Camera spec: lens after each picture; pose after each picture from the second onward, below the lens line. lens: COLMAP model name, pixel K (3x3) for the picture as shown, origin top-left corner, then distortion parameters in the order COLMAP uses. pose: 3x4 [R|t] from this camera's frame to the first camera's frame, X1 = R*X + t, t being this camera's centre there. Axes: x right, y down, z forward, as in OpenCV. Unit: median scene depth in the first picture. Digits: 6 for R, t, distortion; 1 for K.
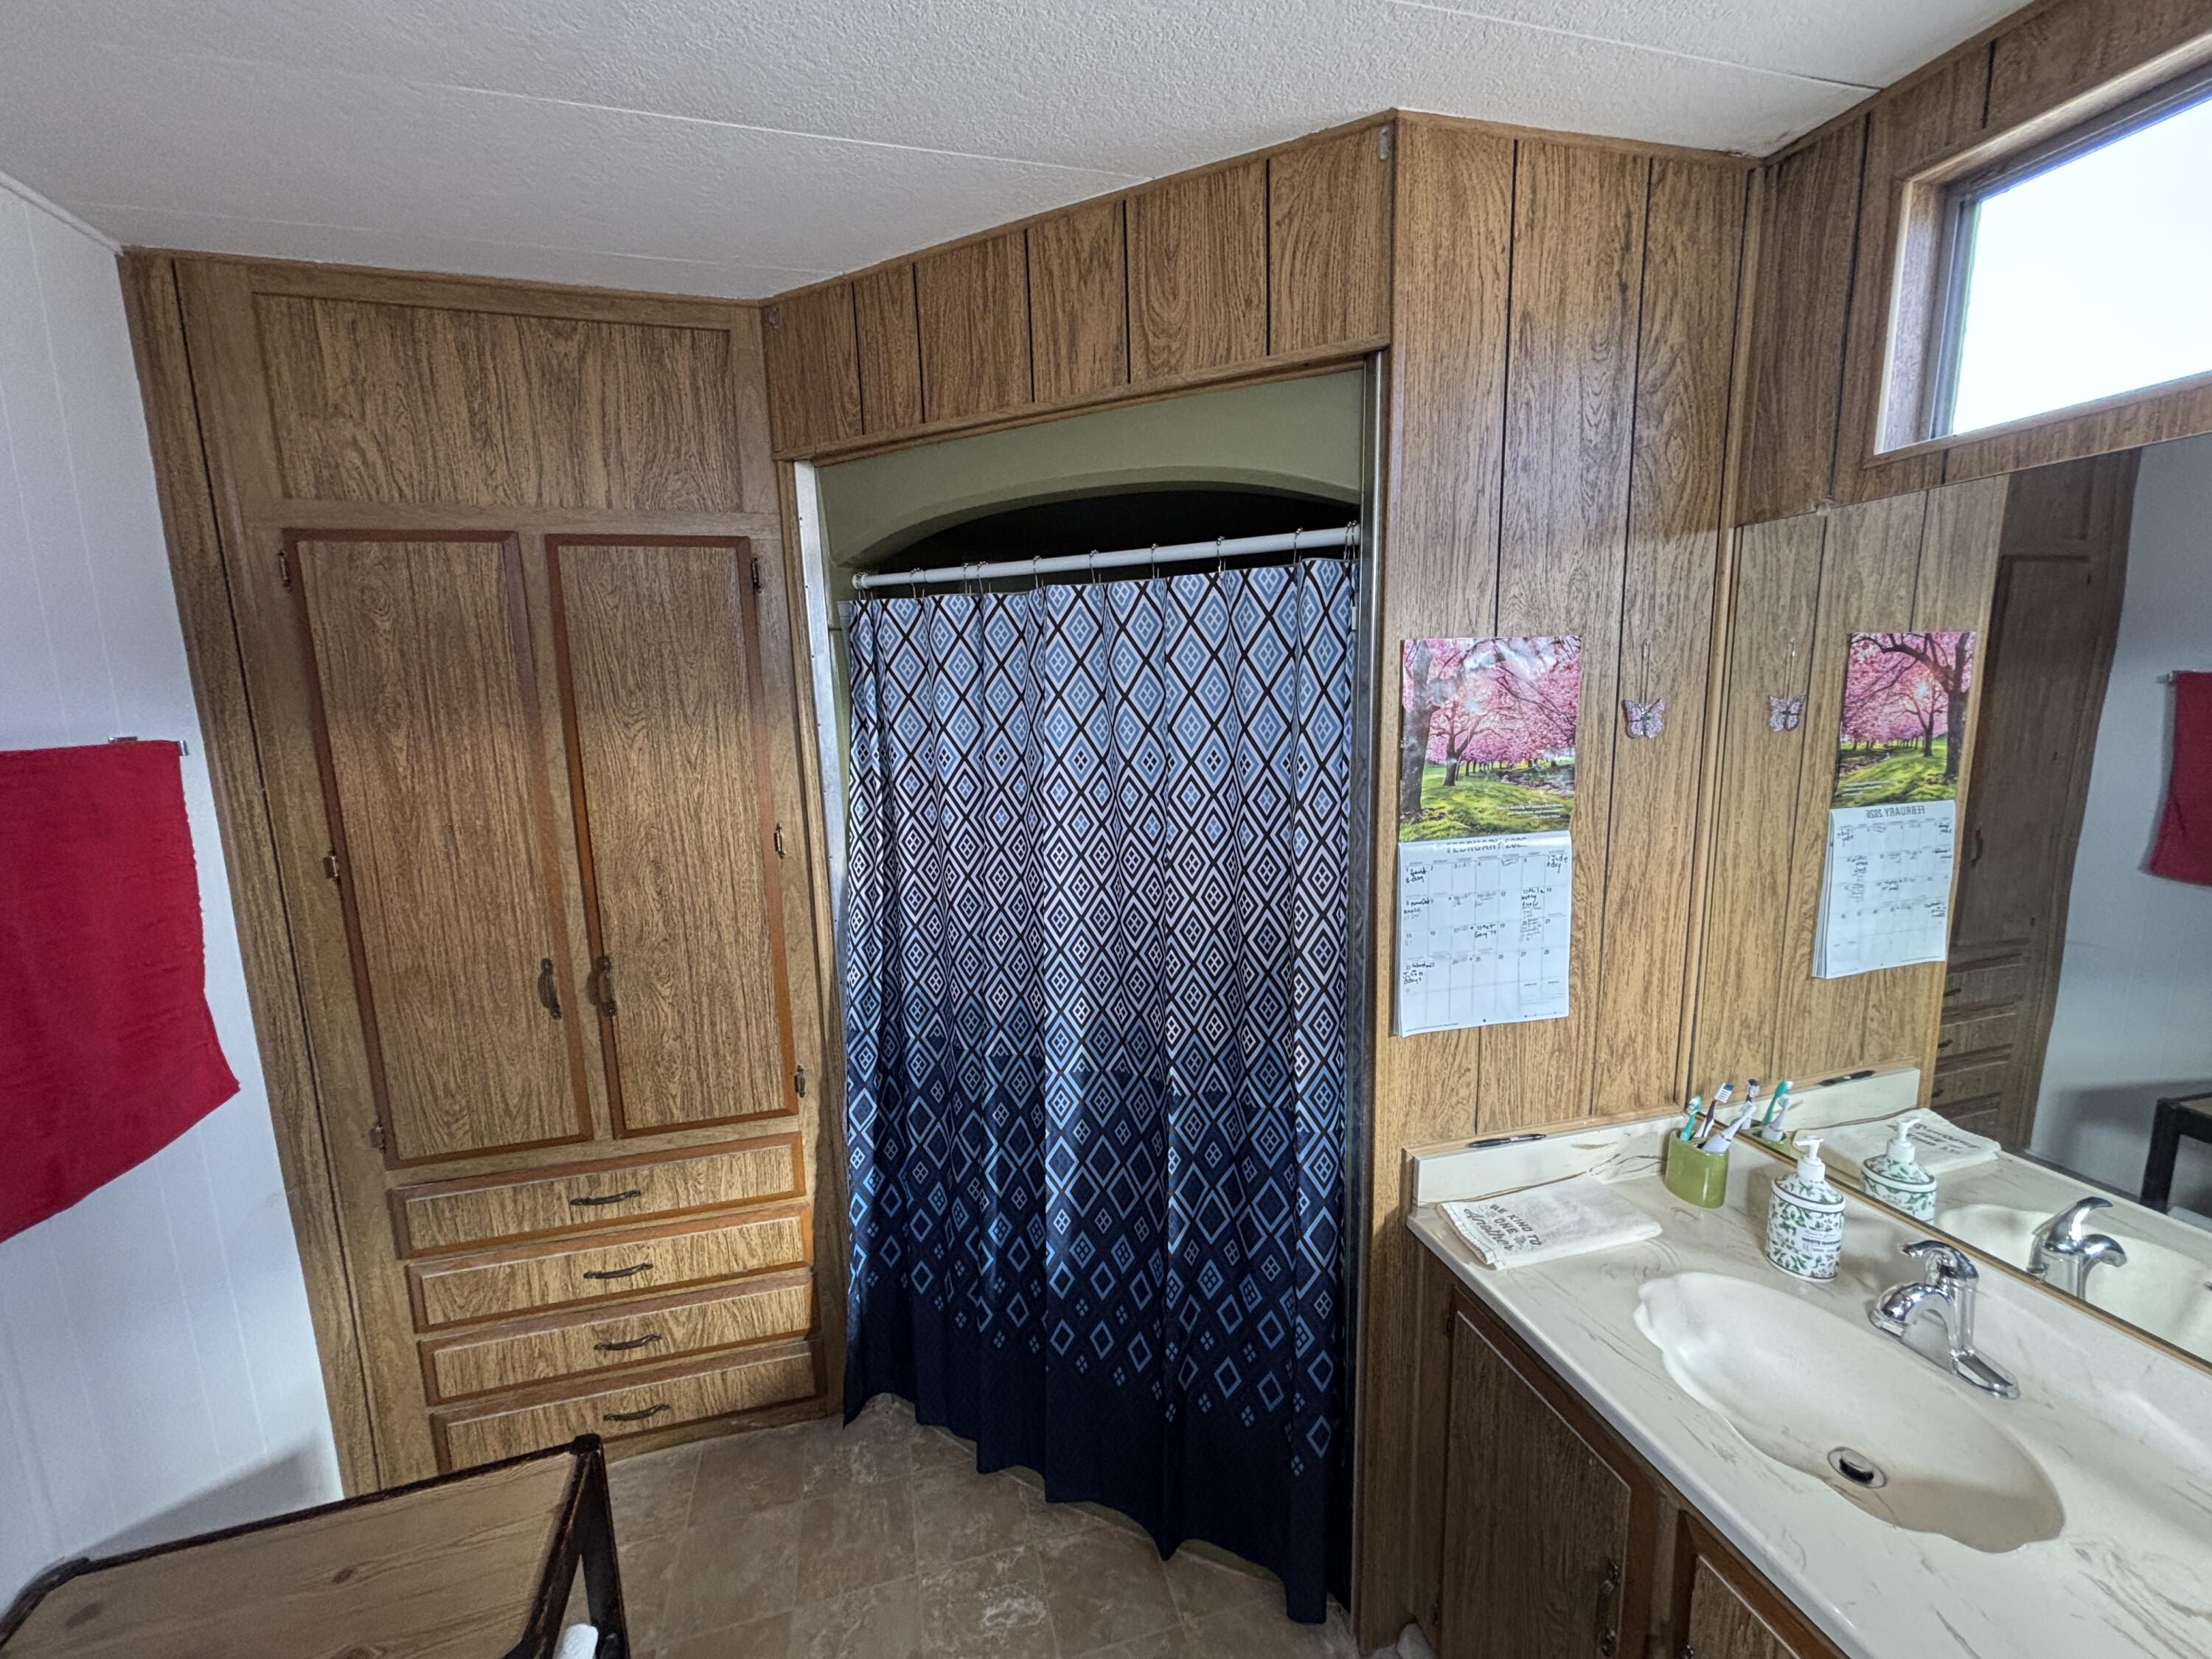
lens RADIAL K [[888.6, 0, 1103.9], [0, 888.6, 839.7], [0, 0, 1]] dist [-0.000588, 0.000192]
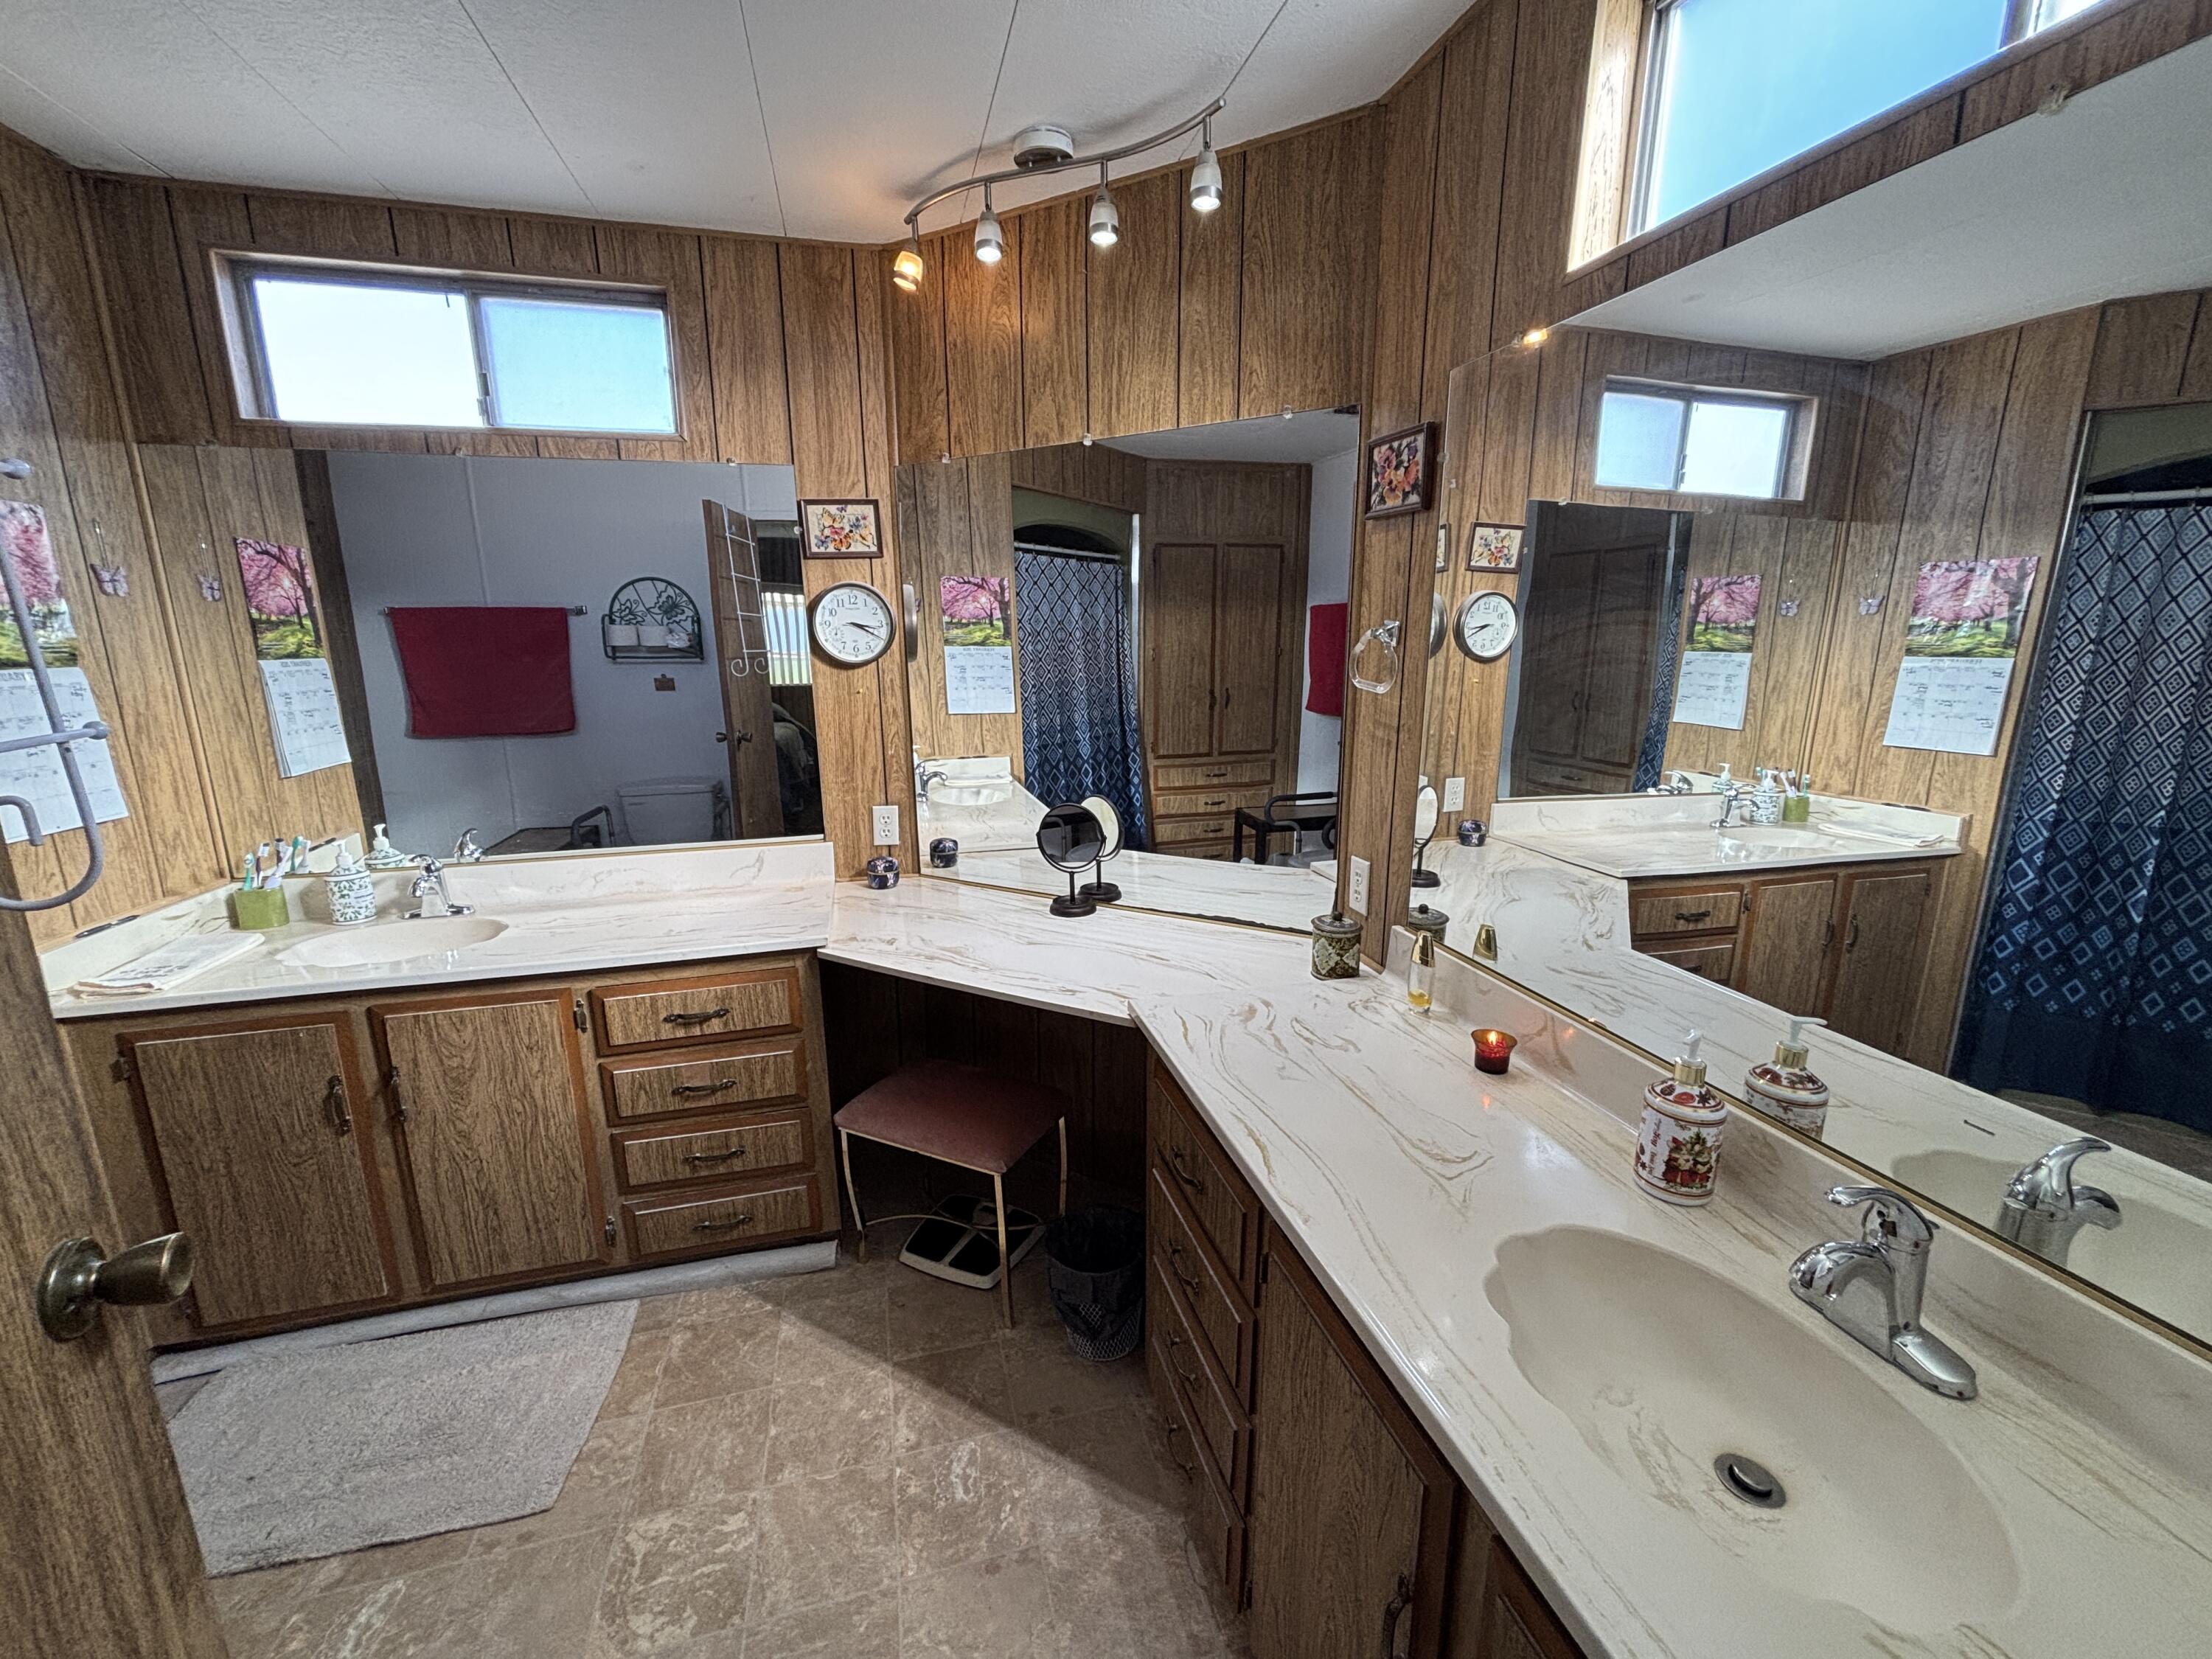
lens RADIAL K [[888.6, 0, 1110.6], [0, 888.6, 831.1], [0, 0, 1]] dist [-0.000588, 0.000192]
pose [[0.005376, -0.187501, 0.982250, -0.682231], [0.157735, 0.970126, 0.184323, 0.196419], [-0.987467, 0.153944, 0.034791, -0.403174]]
